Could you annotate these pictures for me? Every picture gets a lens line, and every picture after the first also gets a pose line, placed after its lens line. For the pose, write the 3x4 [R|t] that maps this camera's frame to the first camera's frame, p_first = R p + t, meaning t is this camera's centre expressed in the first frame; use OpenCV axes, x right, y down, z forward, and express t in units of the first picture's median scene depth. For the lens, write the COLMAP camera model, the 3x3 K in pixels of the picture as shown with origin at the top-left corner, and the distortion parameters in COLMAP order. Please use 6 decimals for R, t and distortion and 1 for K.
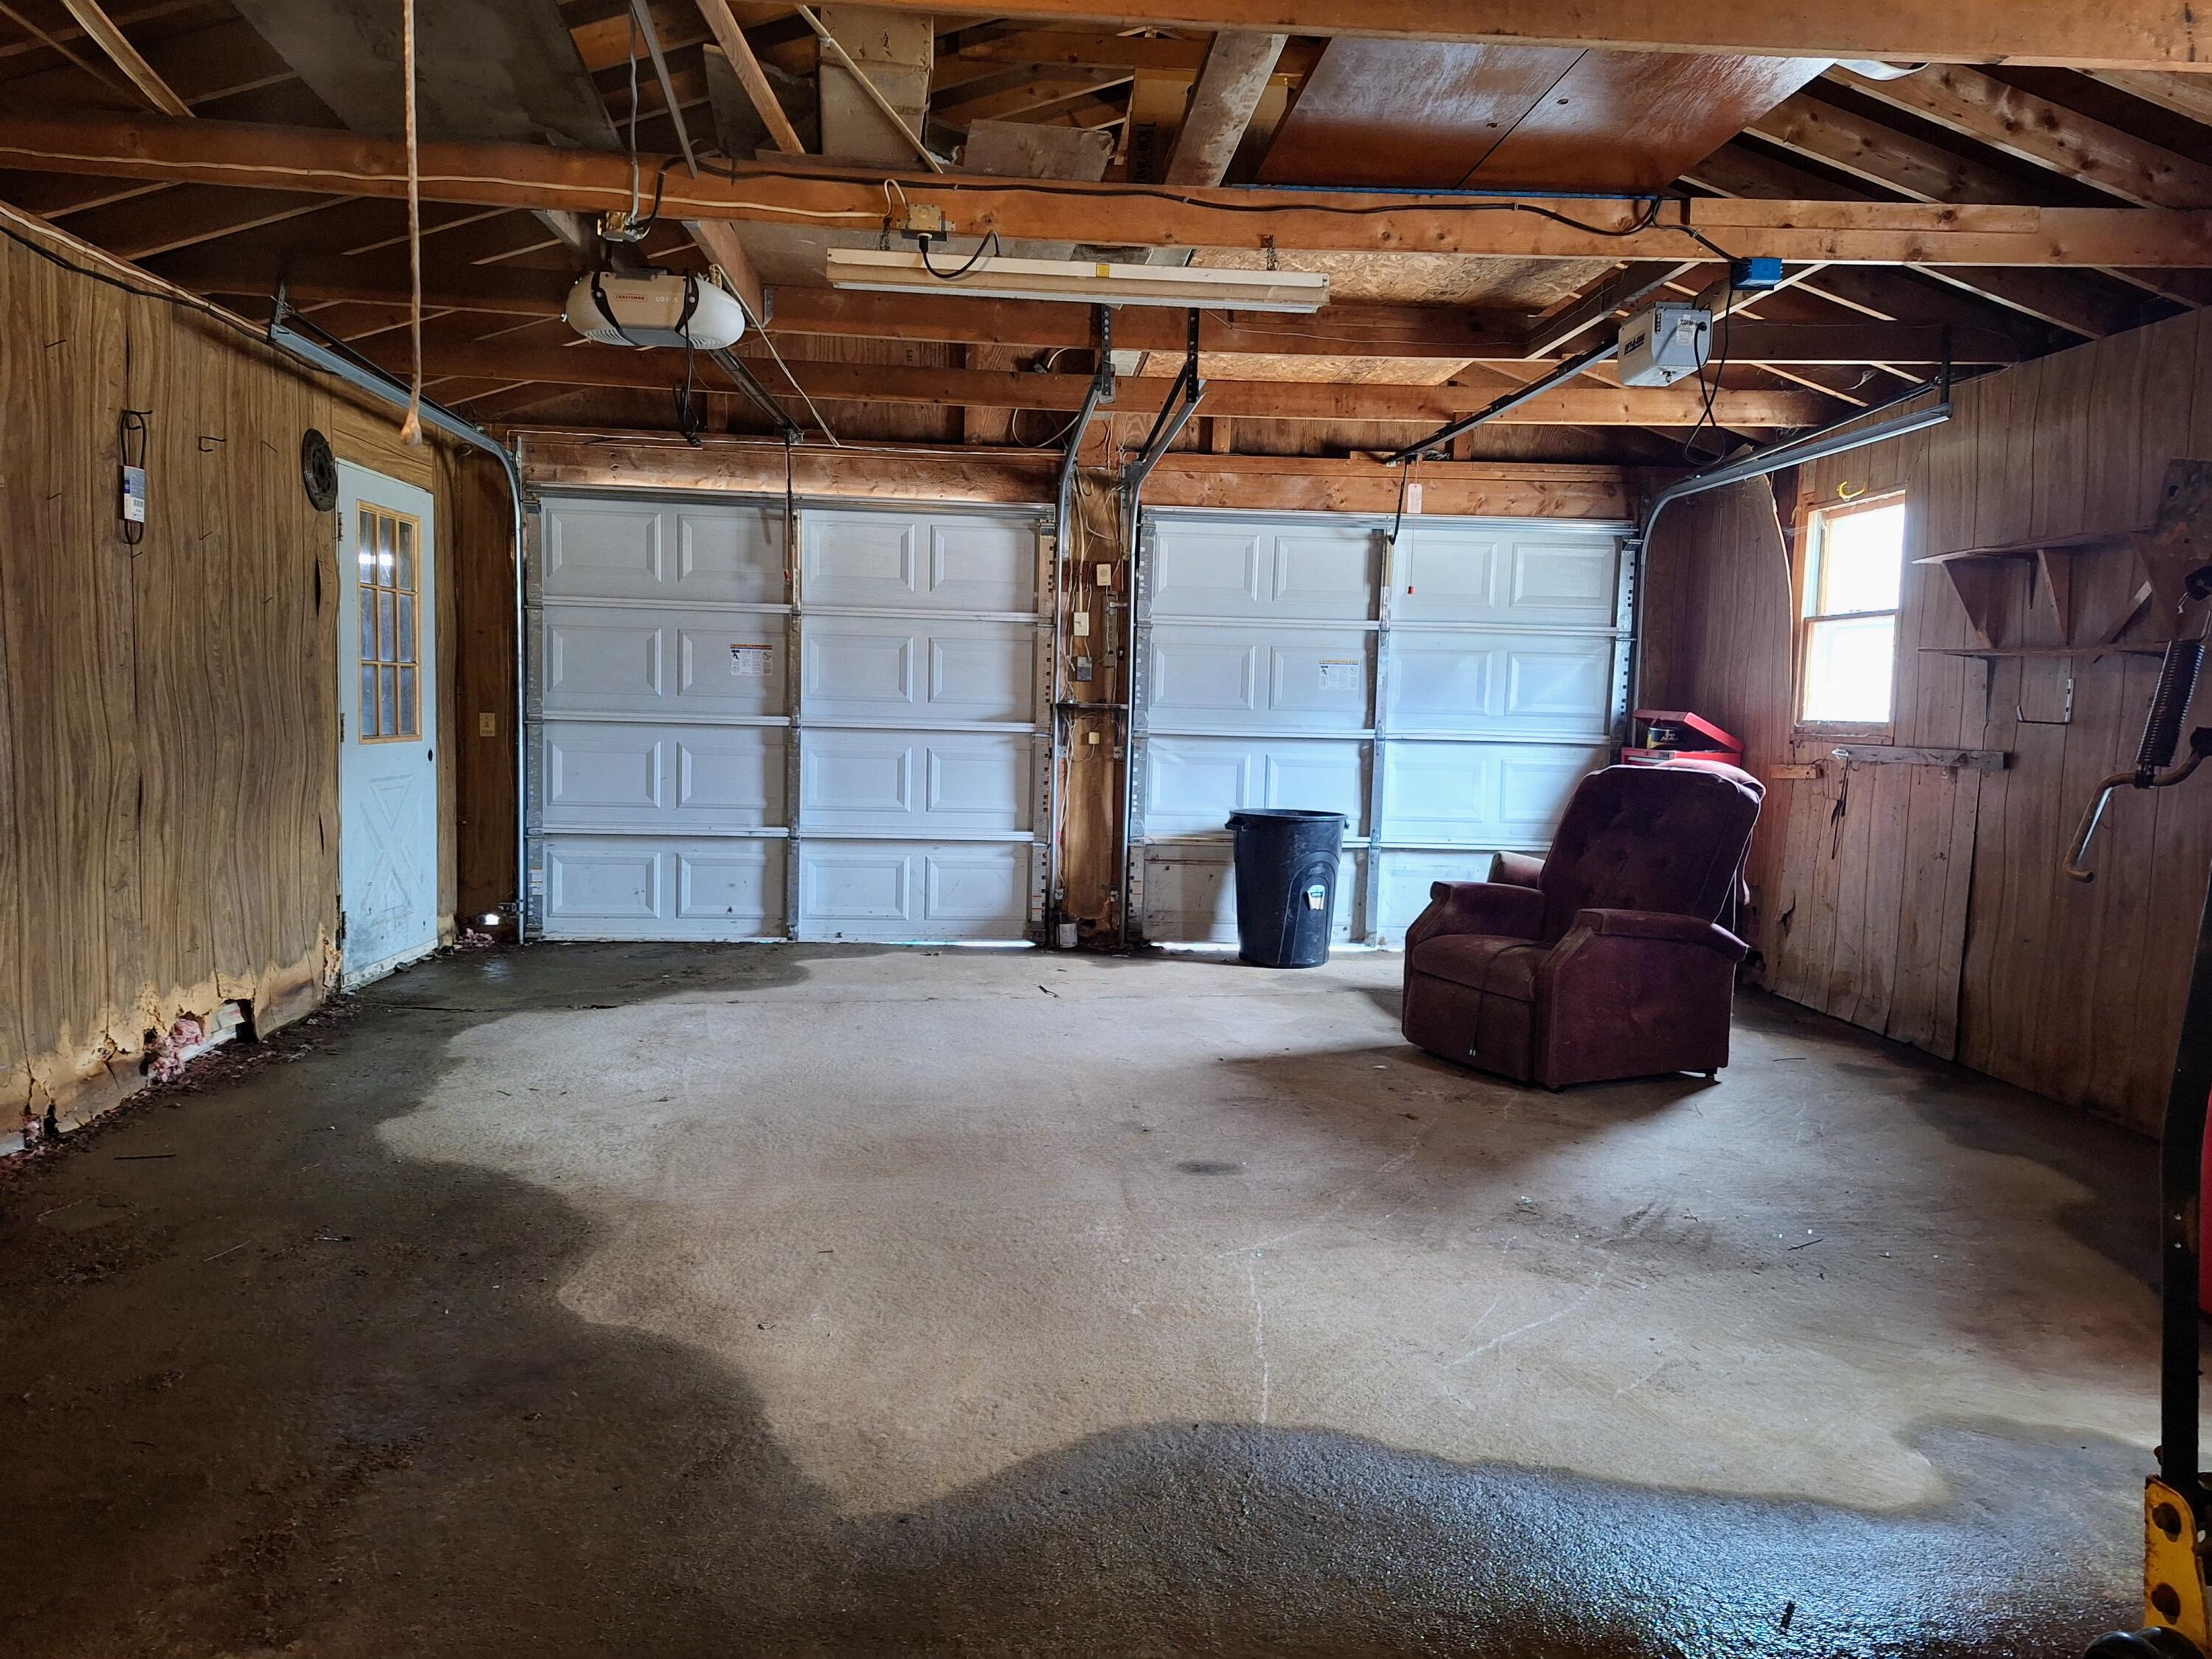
lens RADIAL K [[1510.9, 0, 1119.1], [0, 1510.9, 814.3], [0, 0, 1]] dist [0.095717, -0.116080]
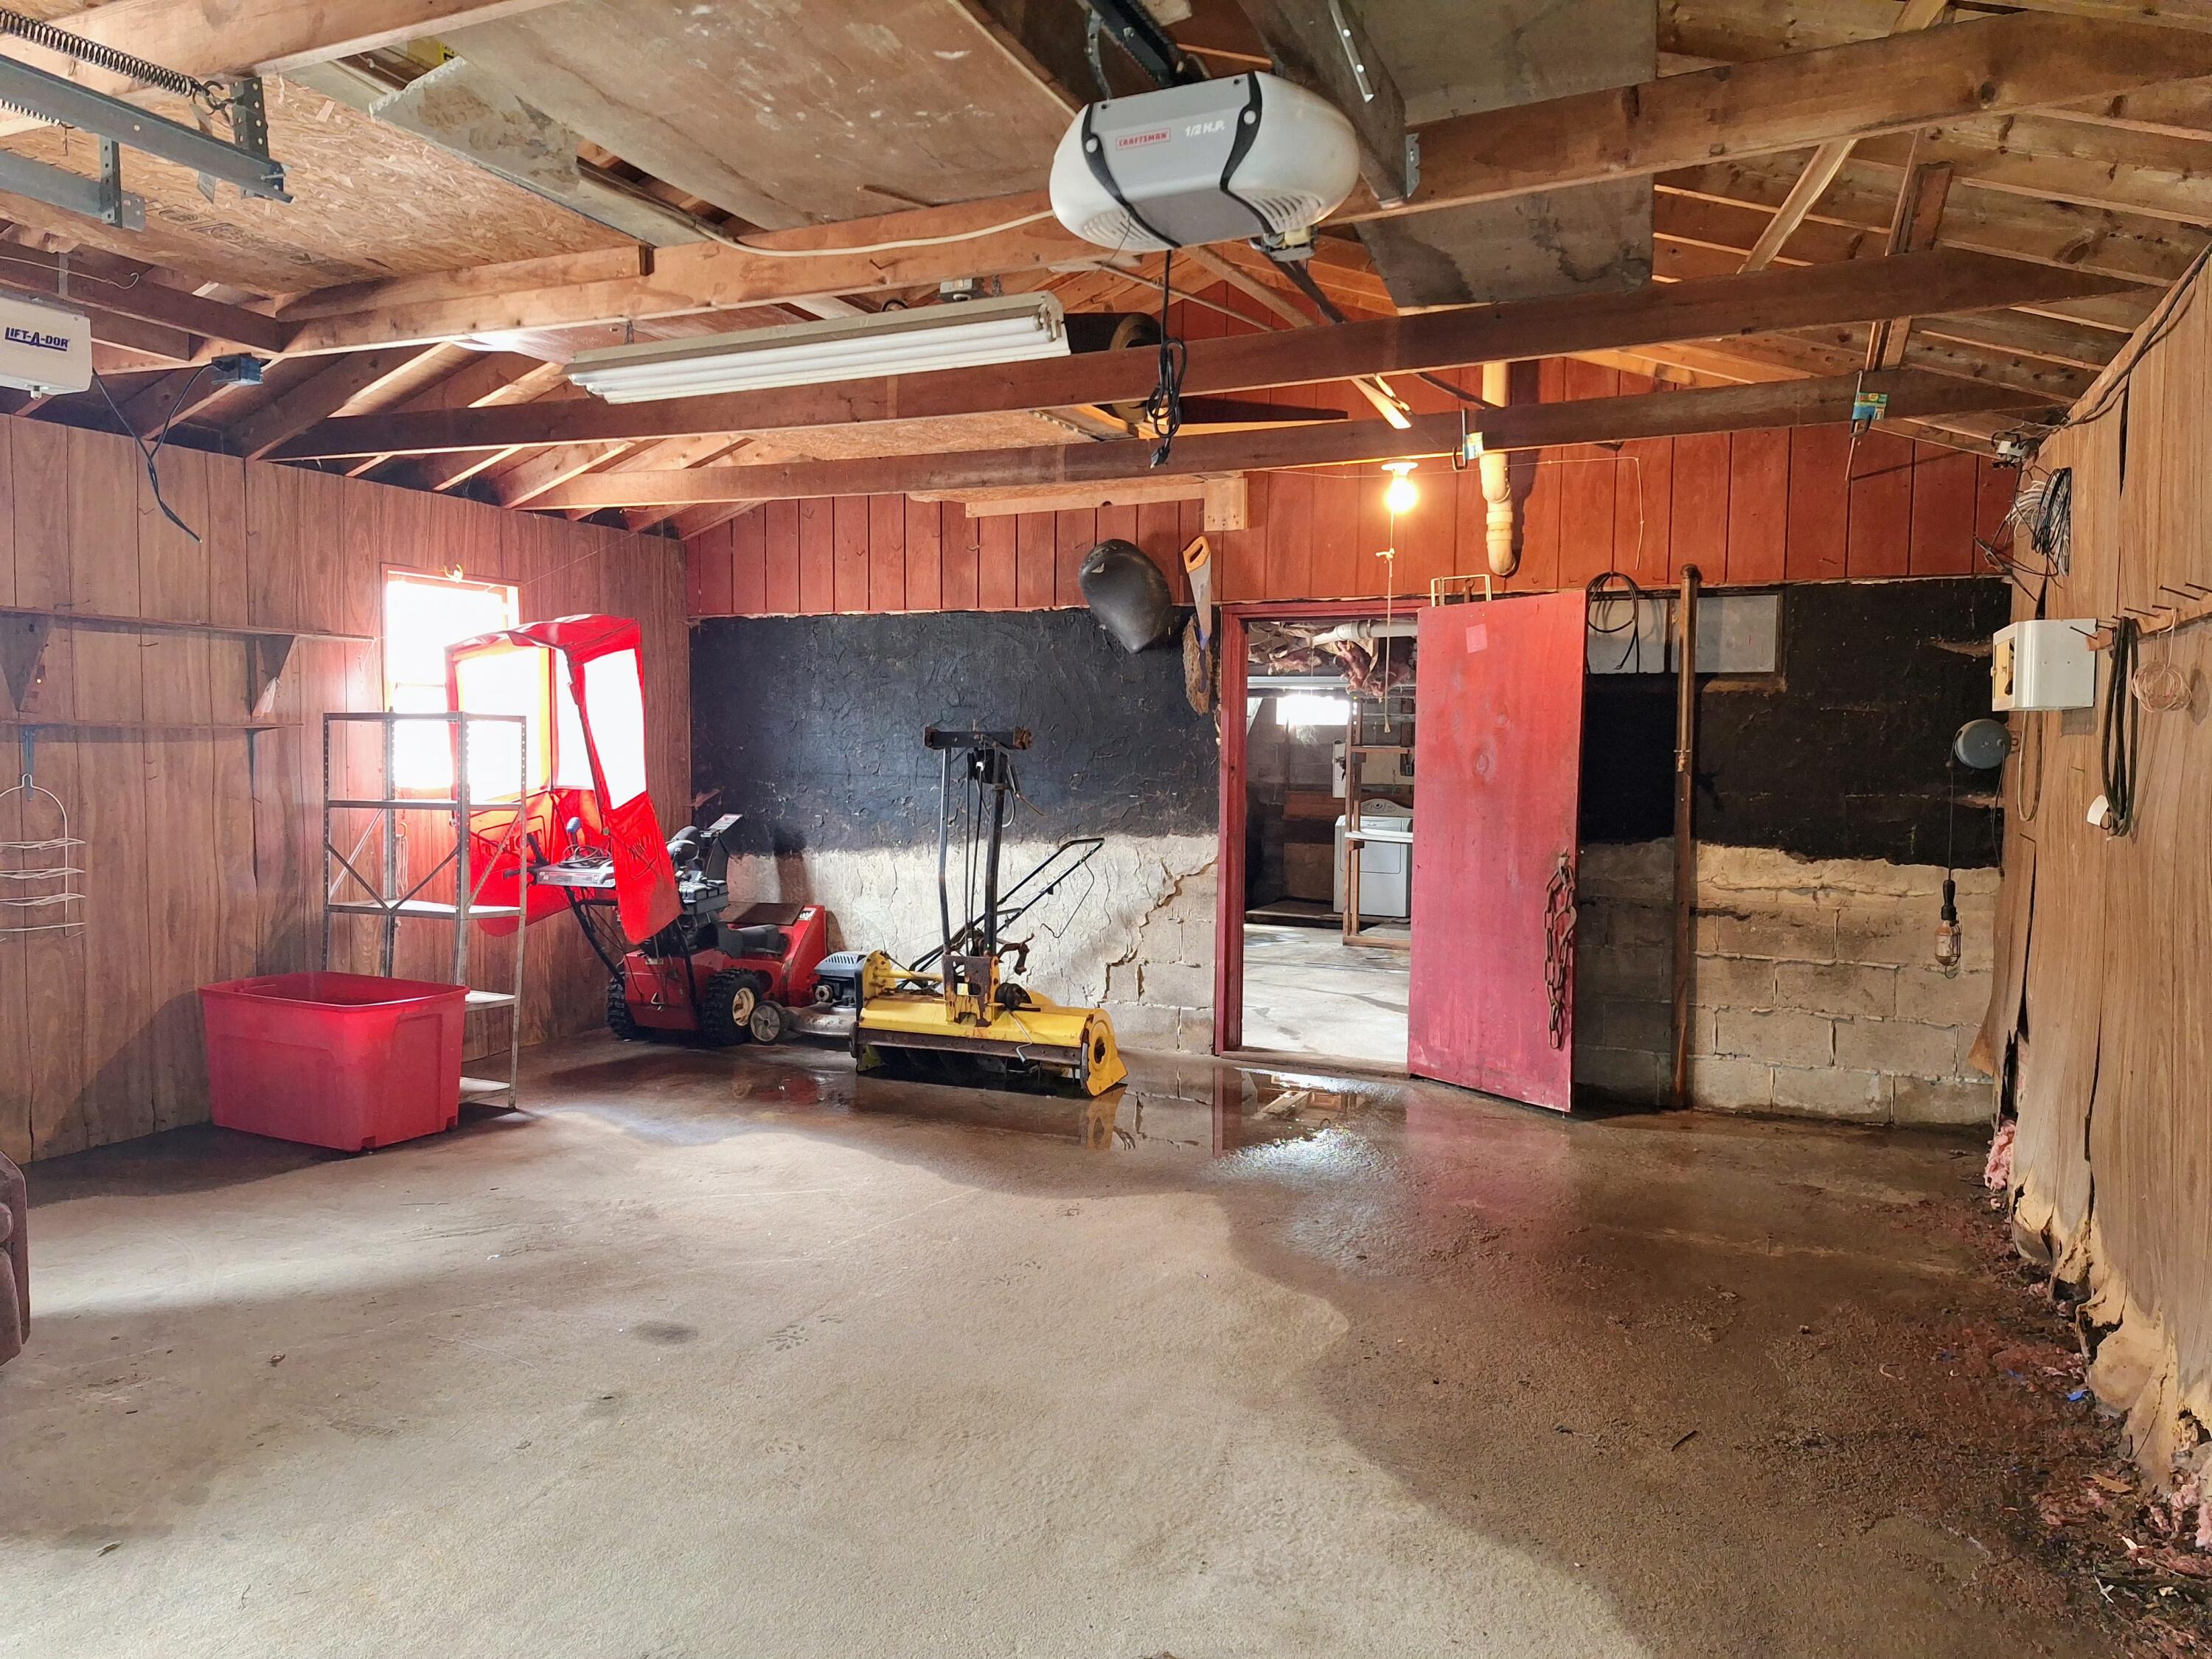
lens RADIAL K [[1510.9, 0, 1119.1], [0, 1510.9, 814.3], [0, 0, 1]] dist [0.095717, -0.116080]
pose [[-0.878489, -0.054476, 0.474646, -0.642315], [0.010623, 0.991005, 0.133401, -0.203988], [-0.477644, 0.122234, -0.870009, 1.771712]]
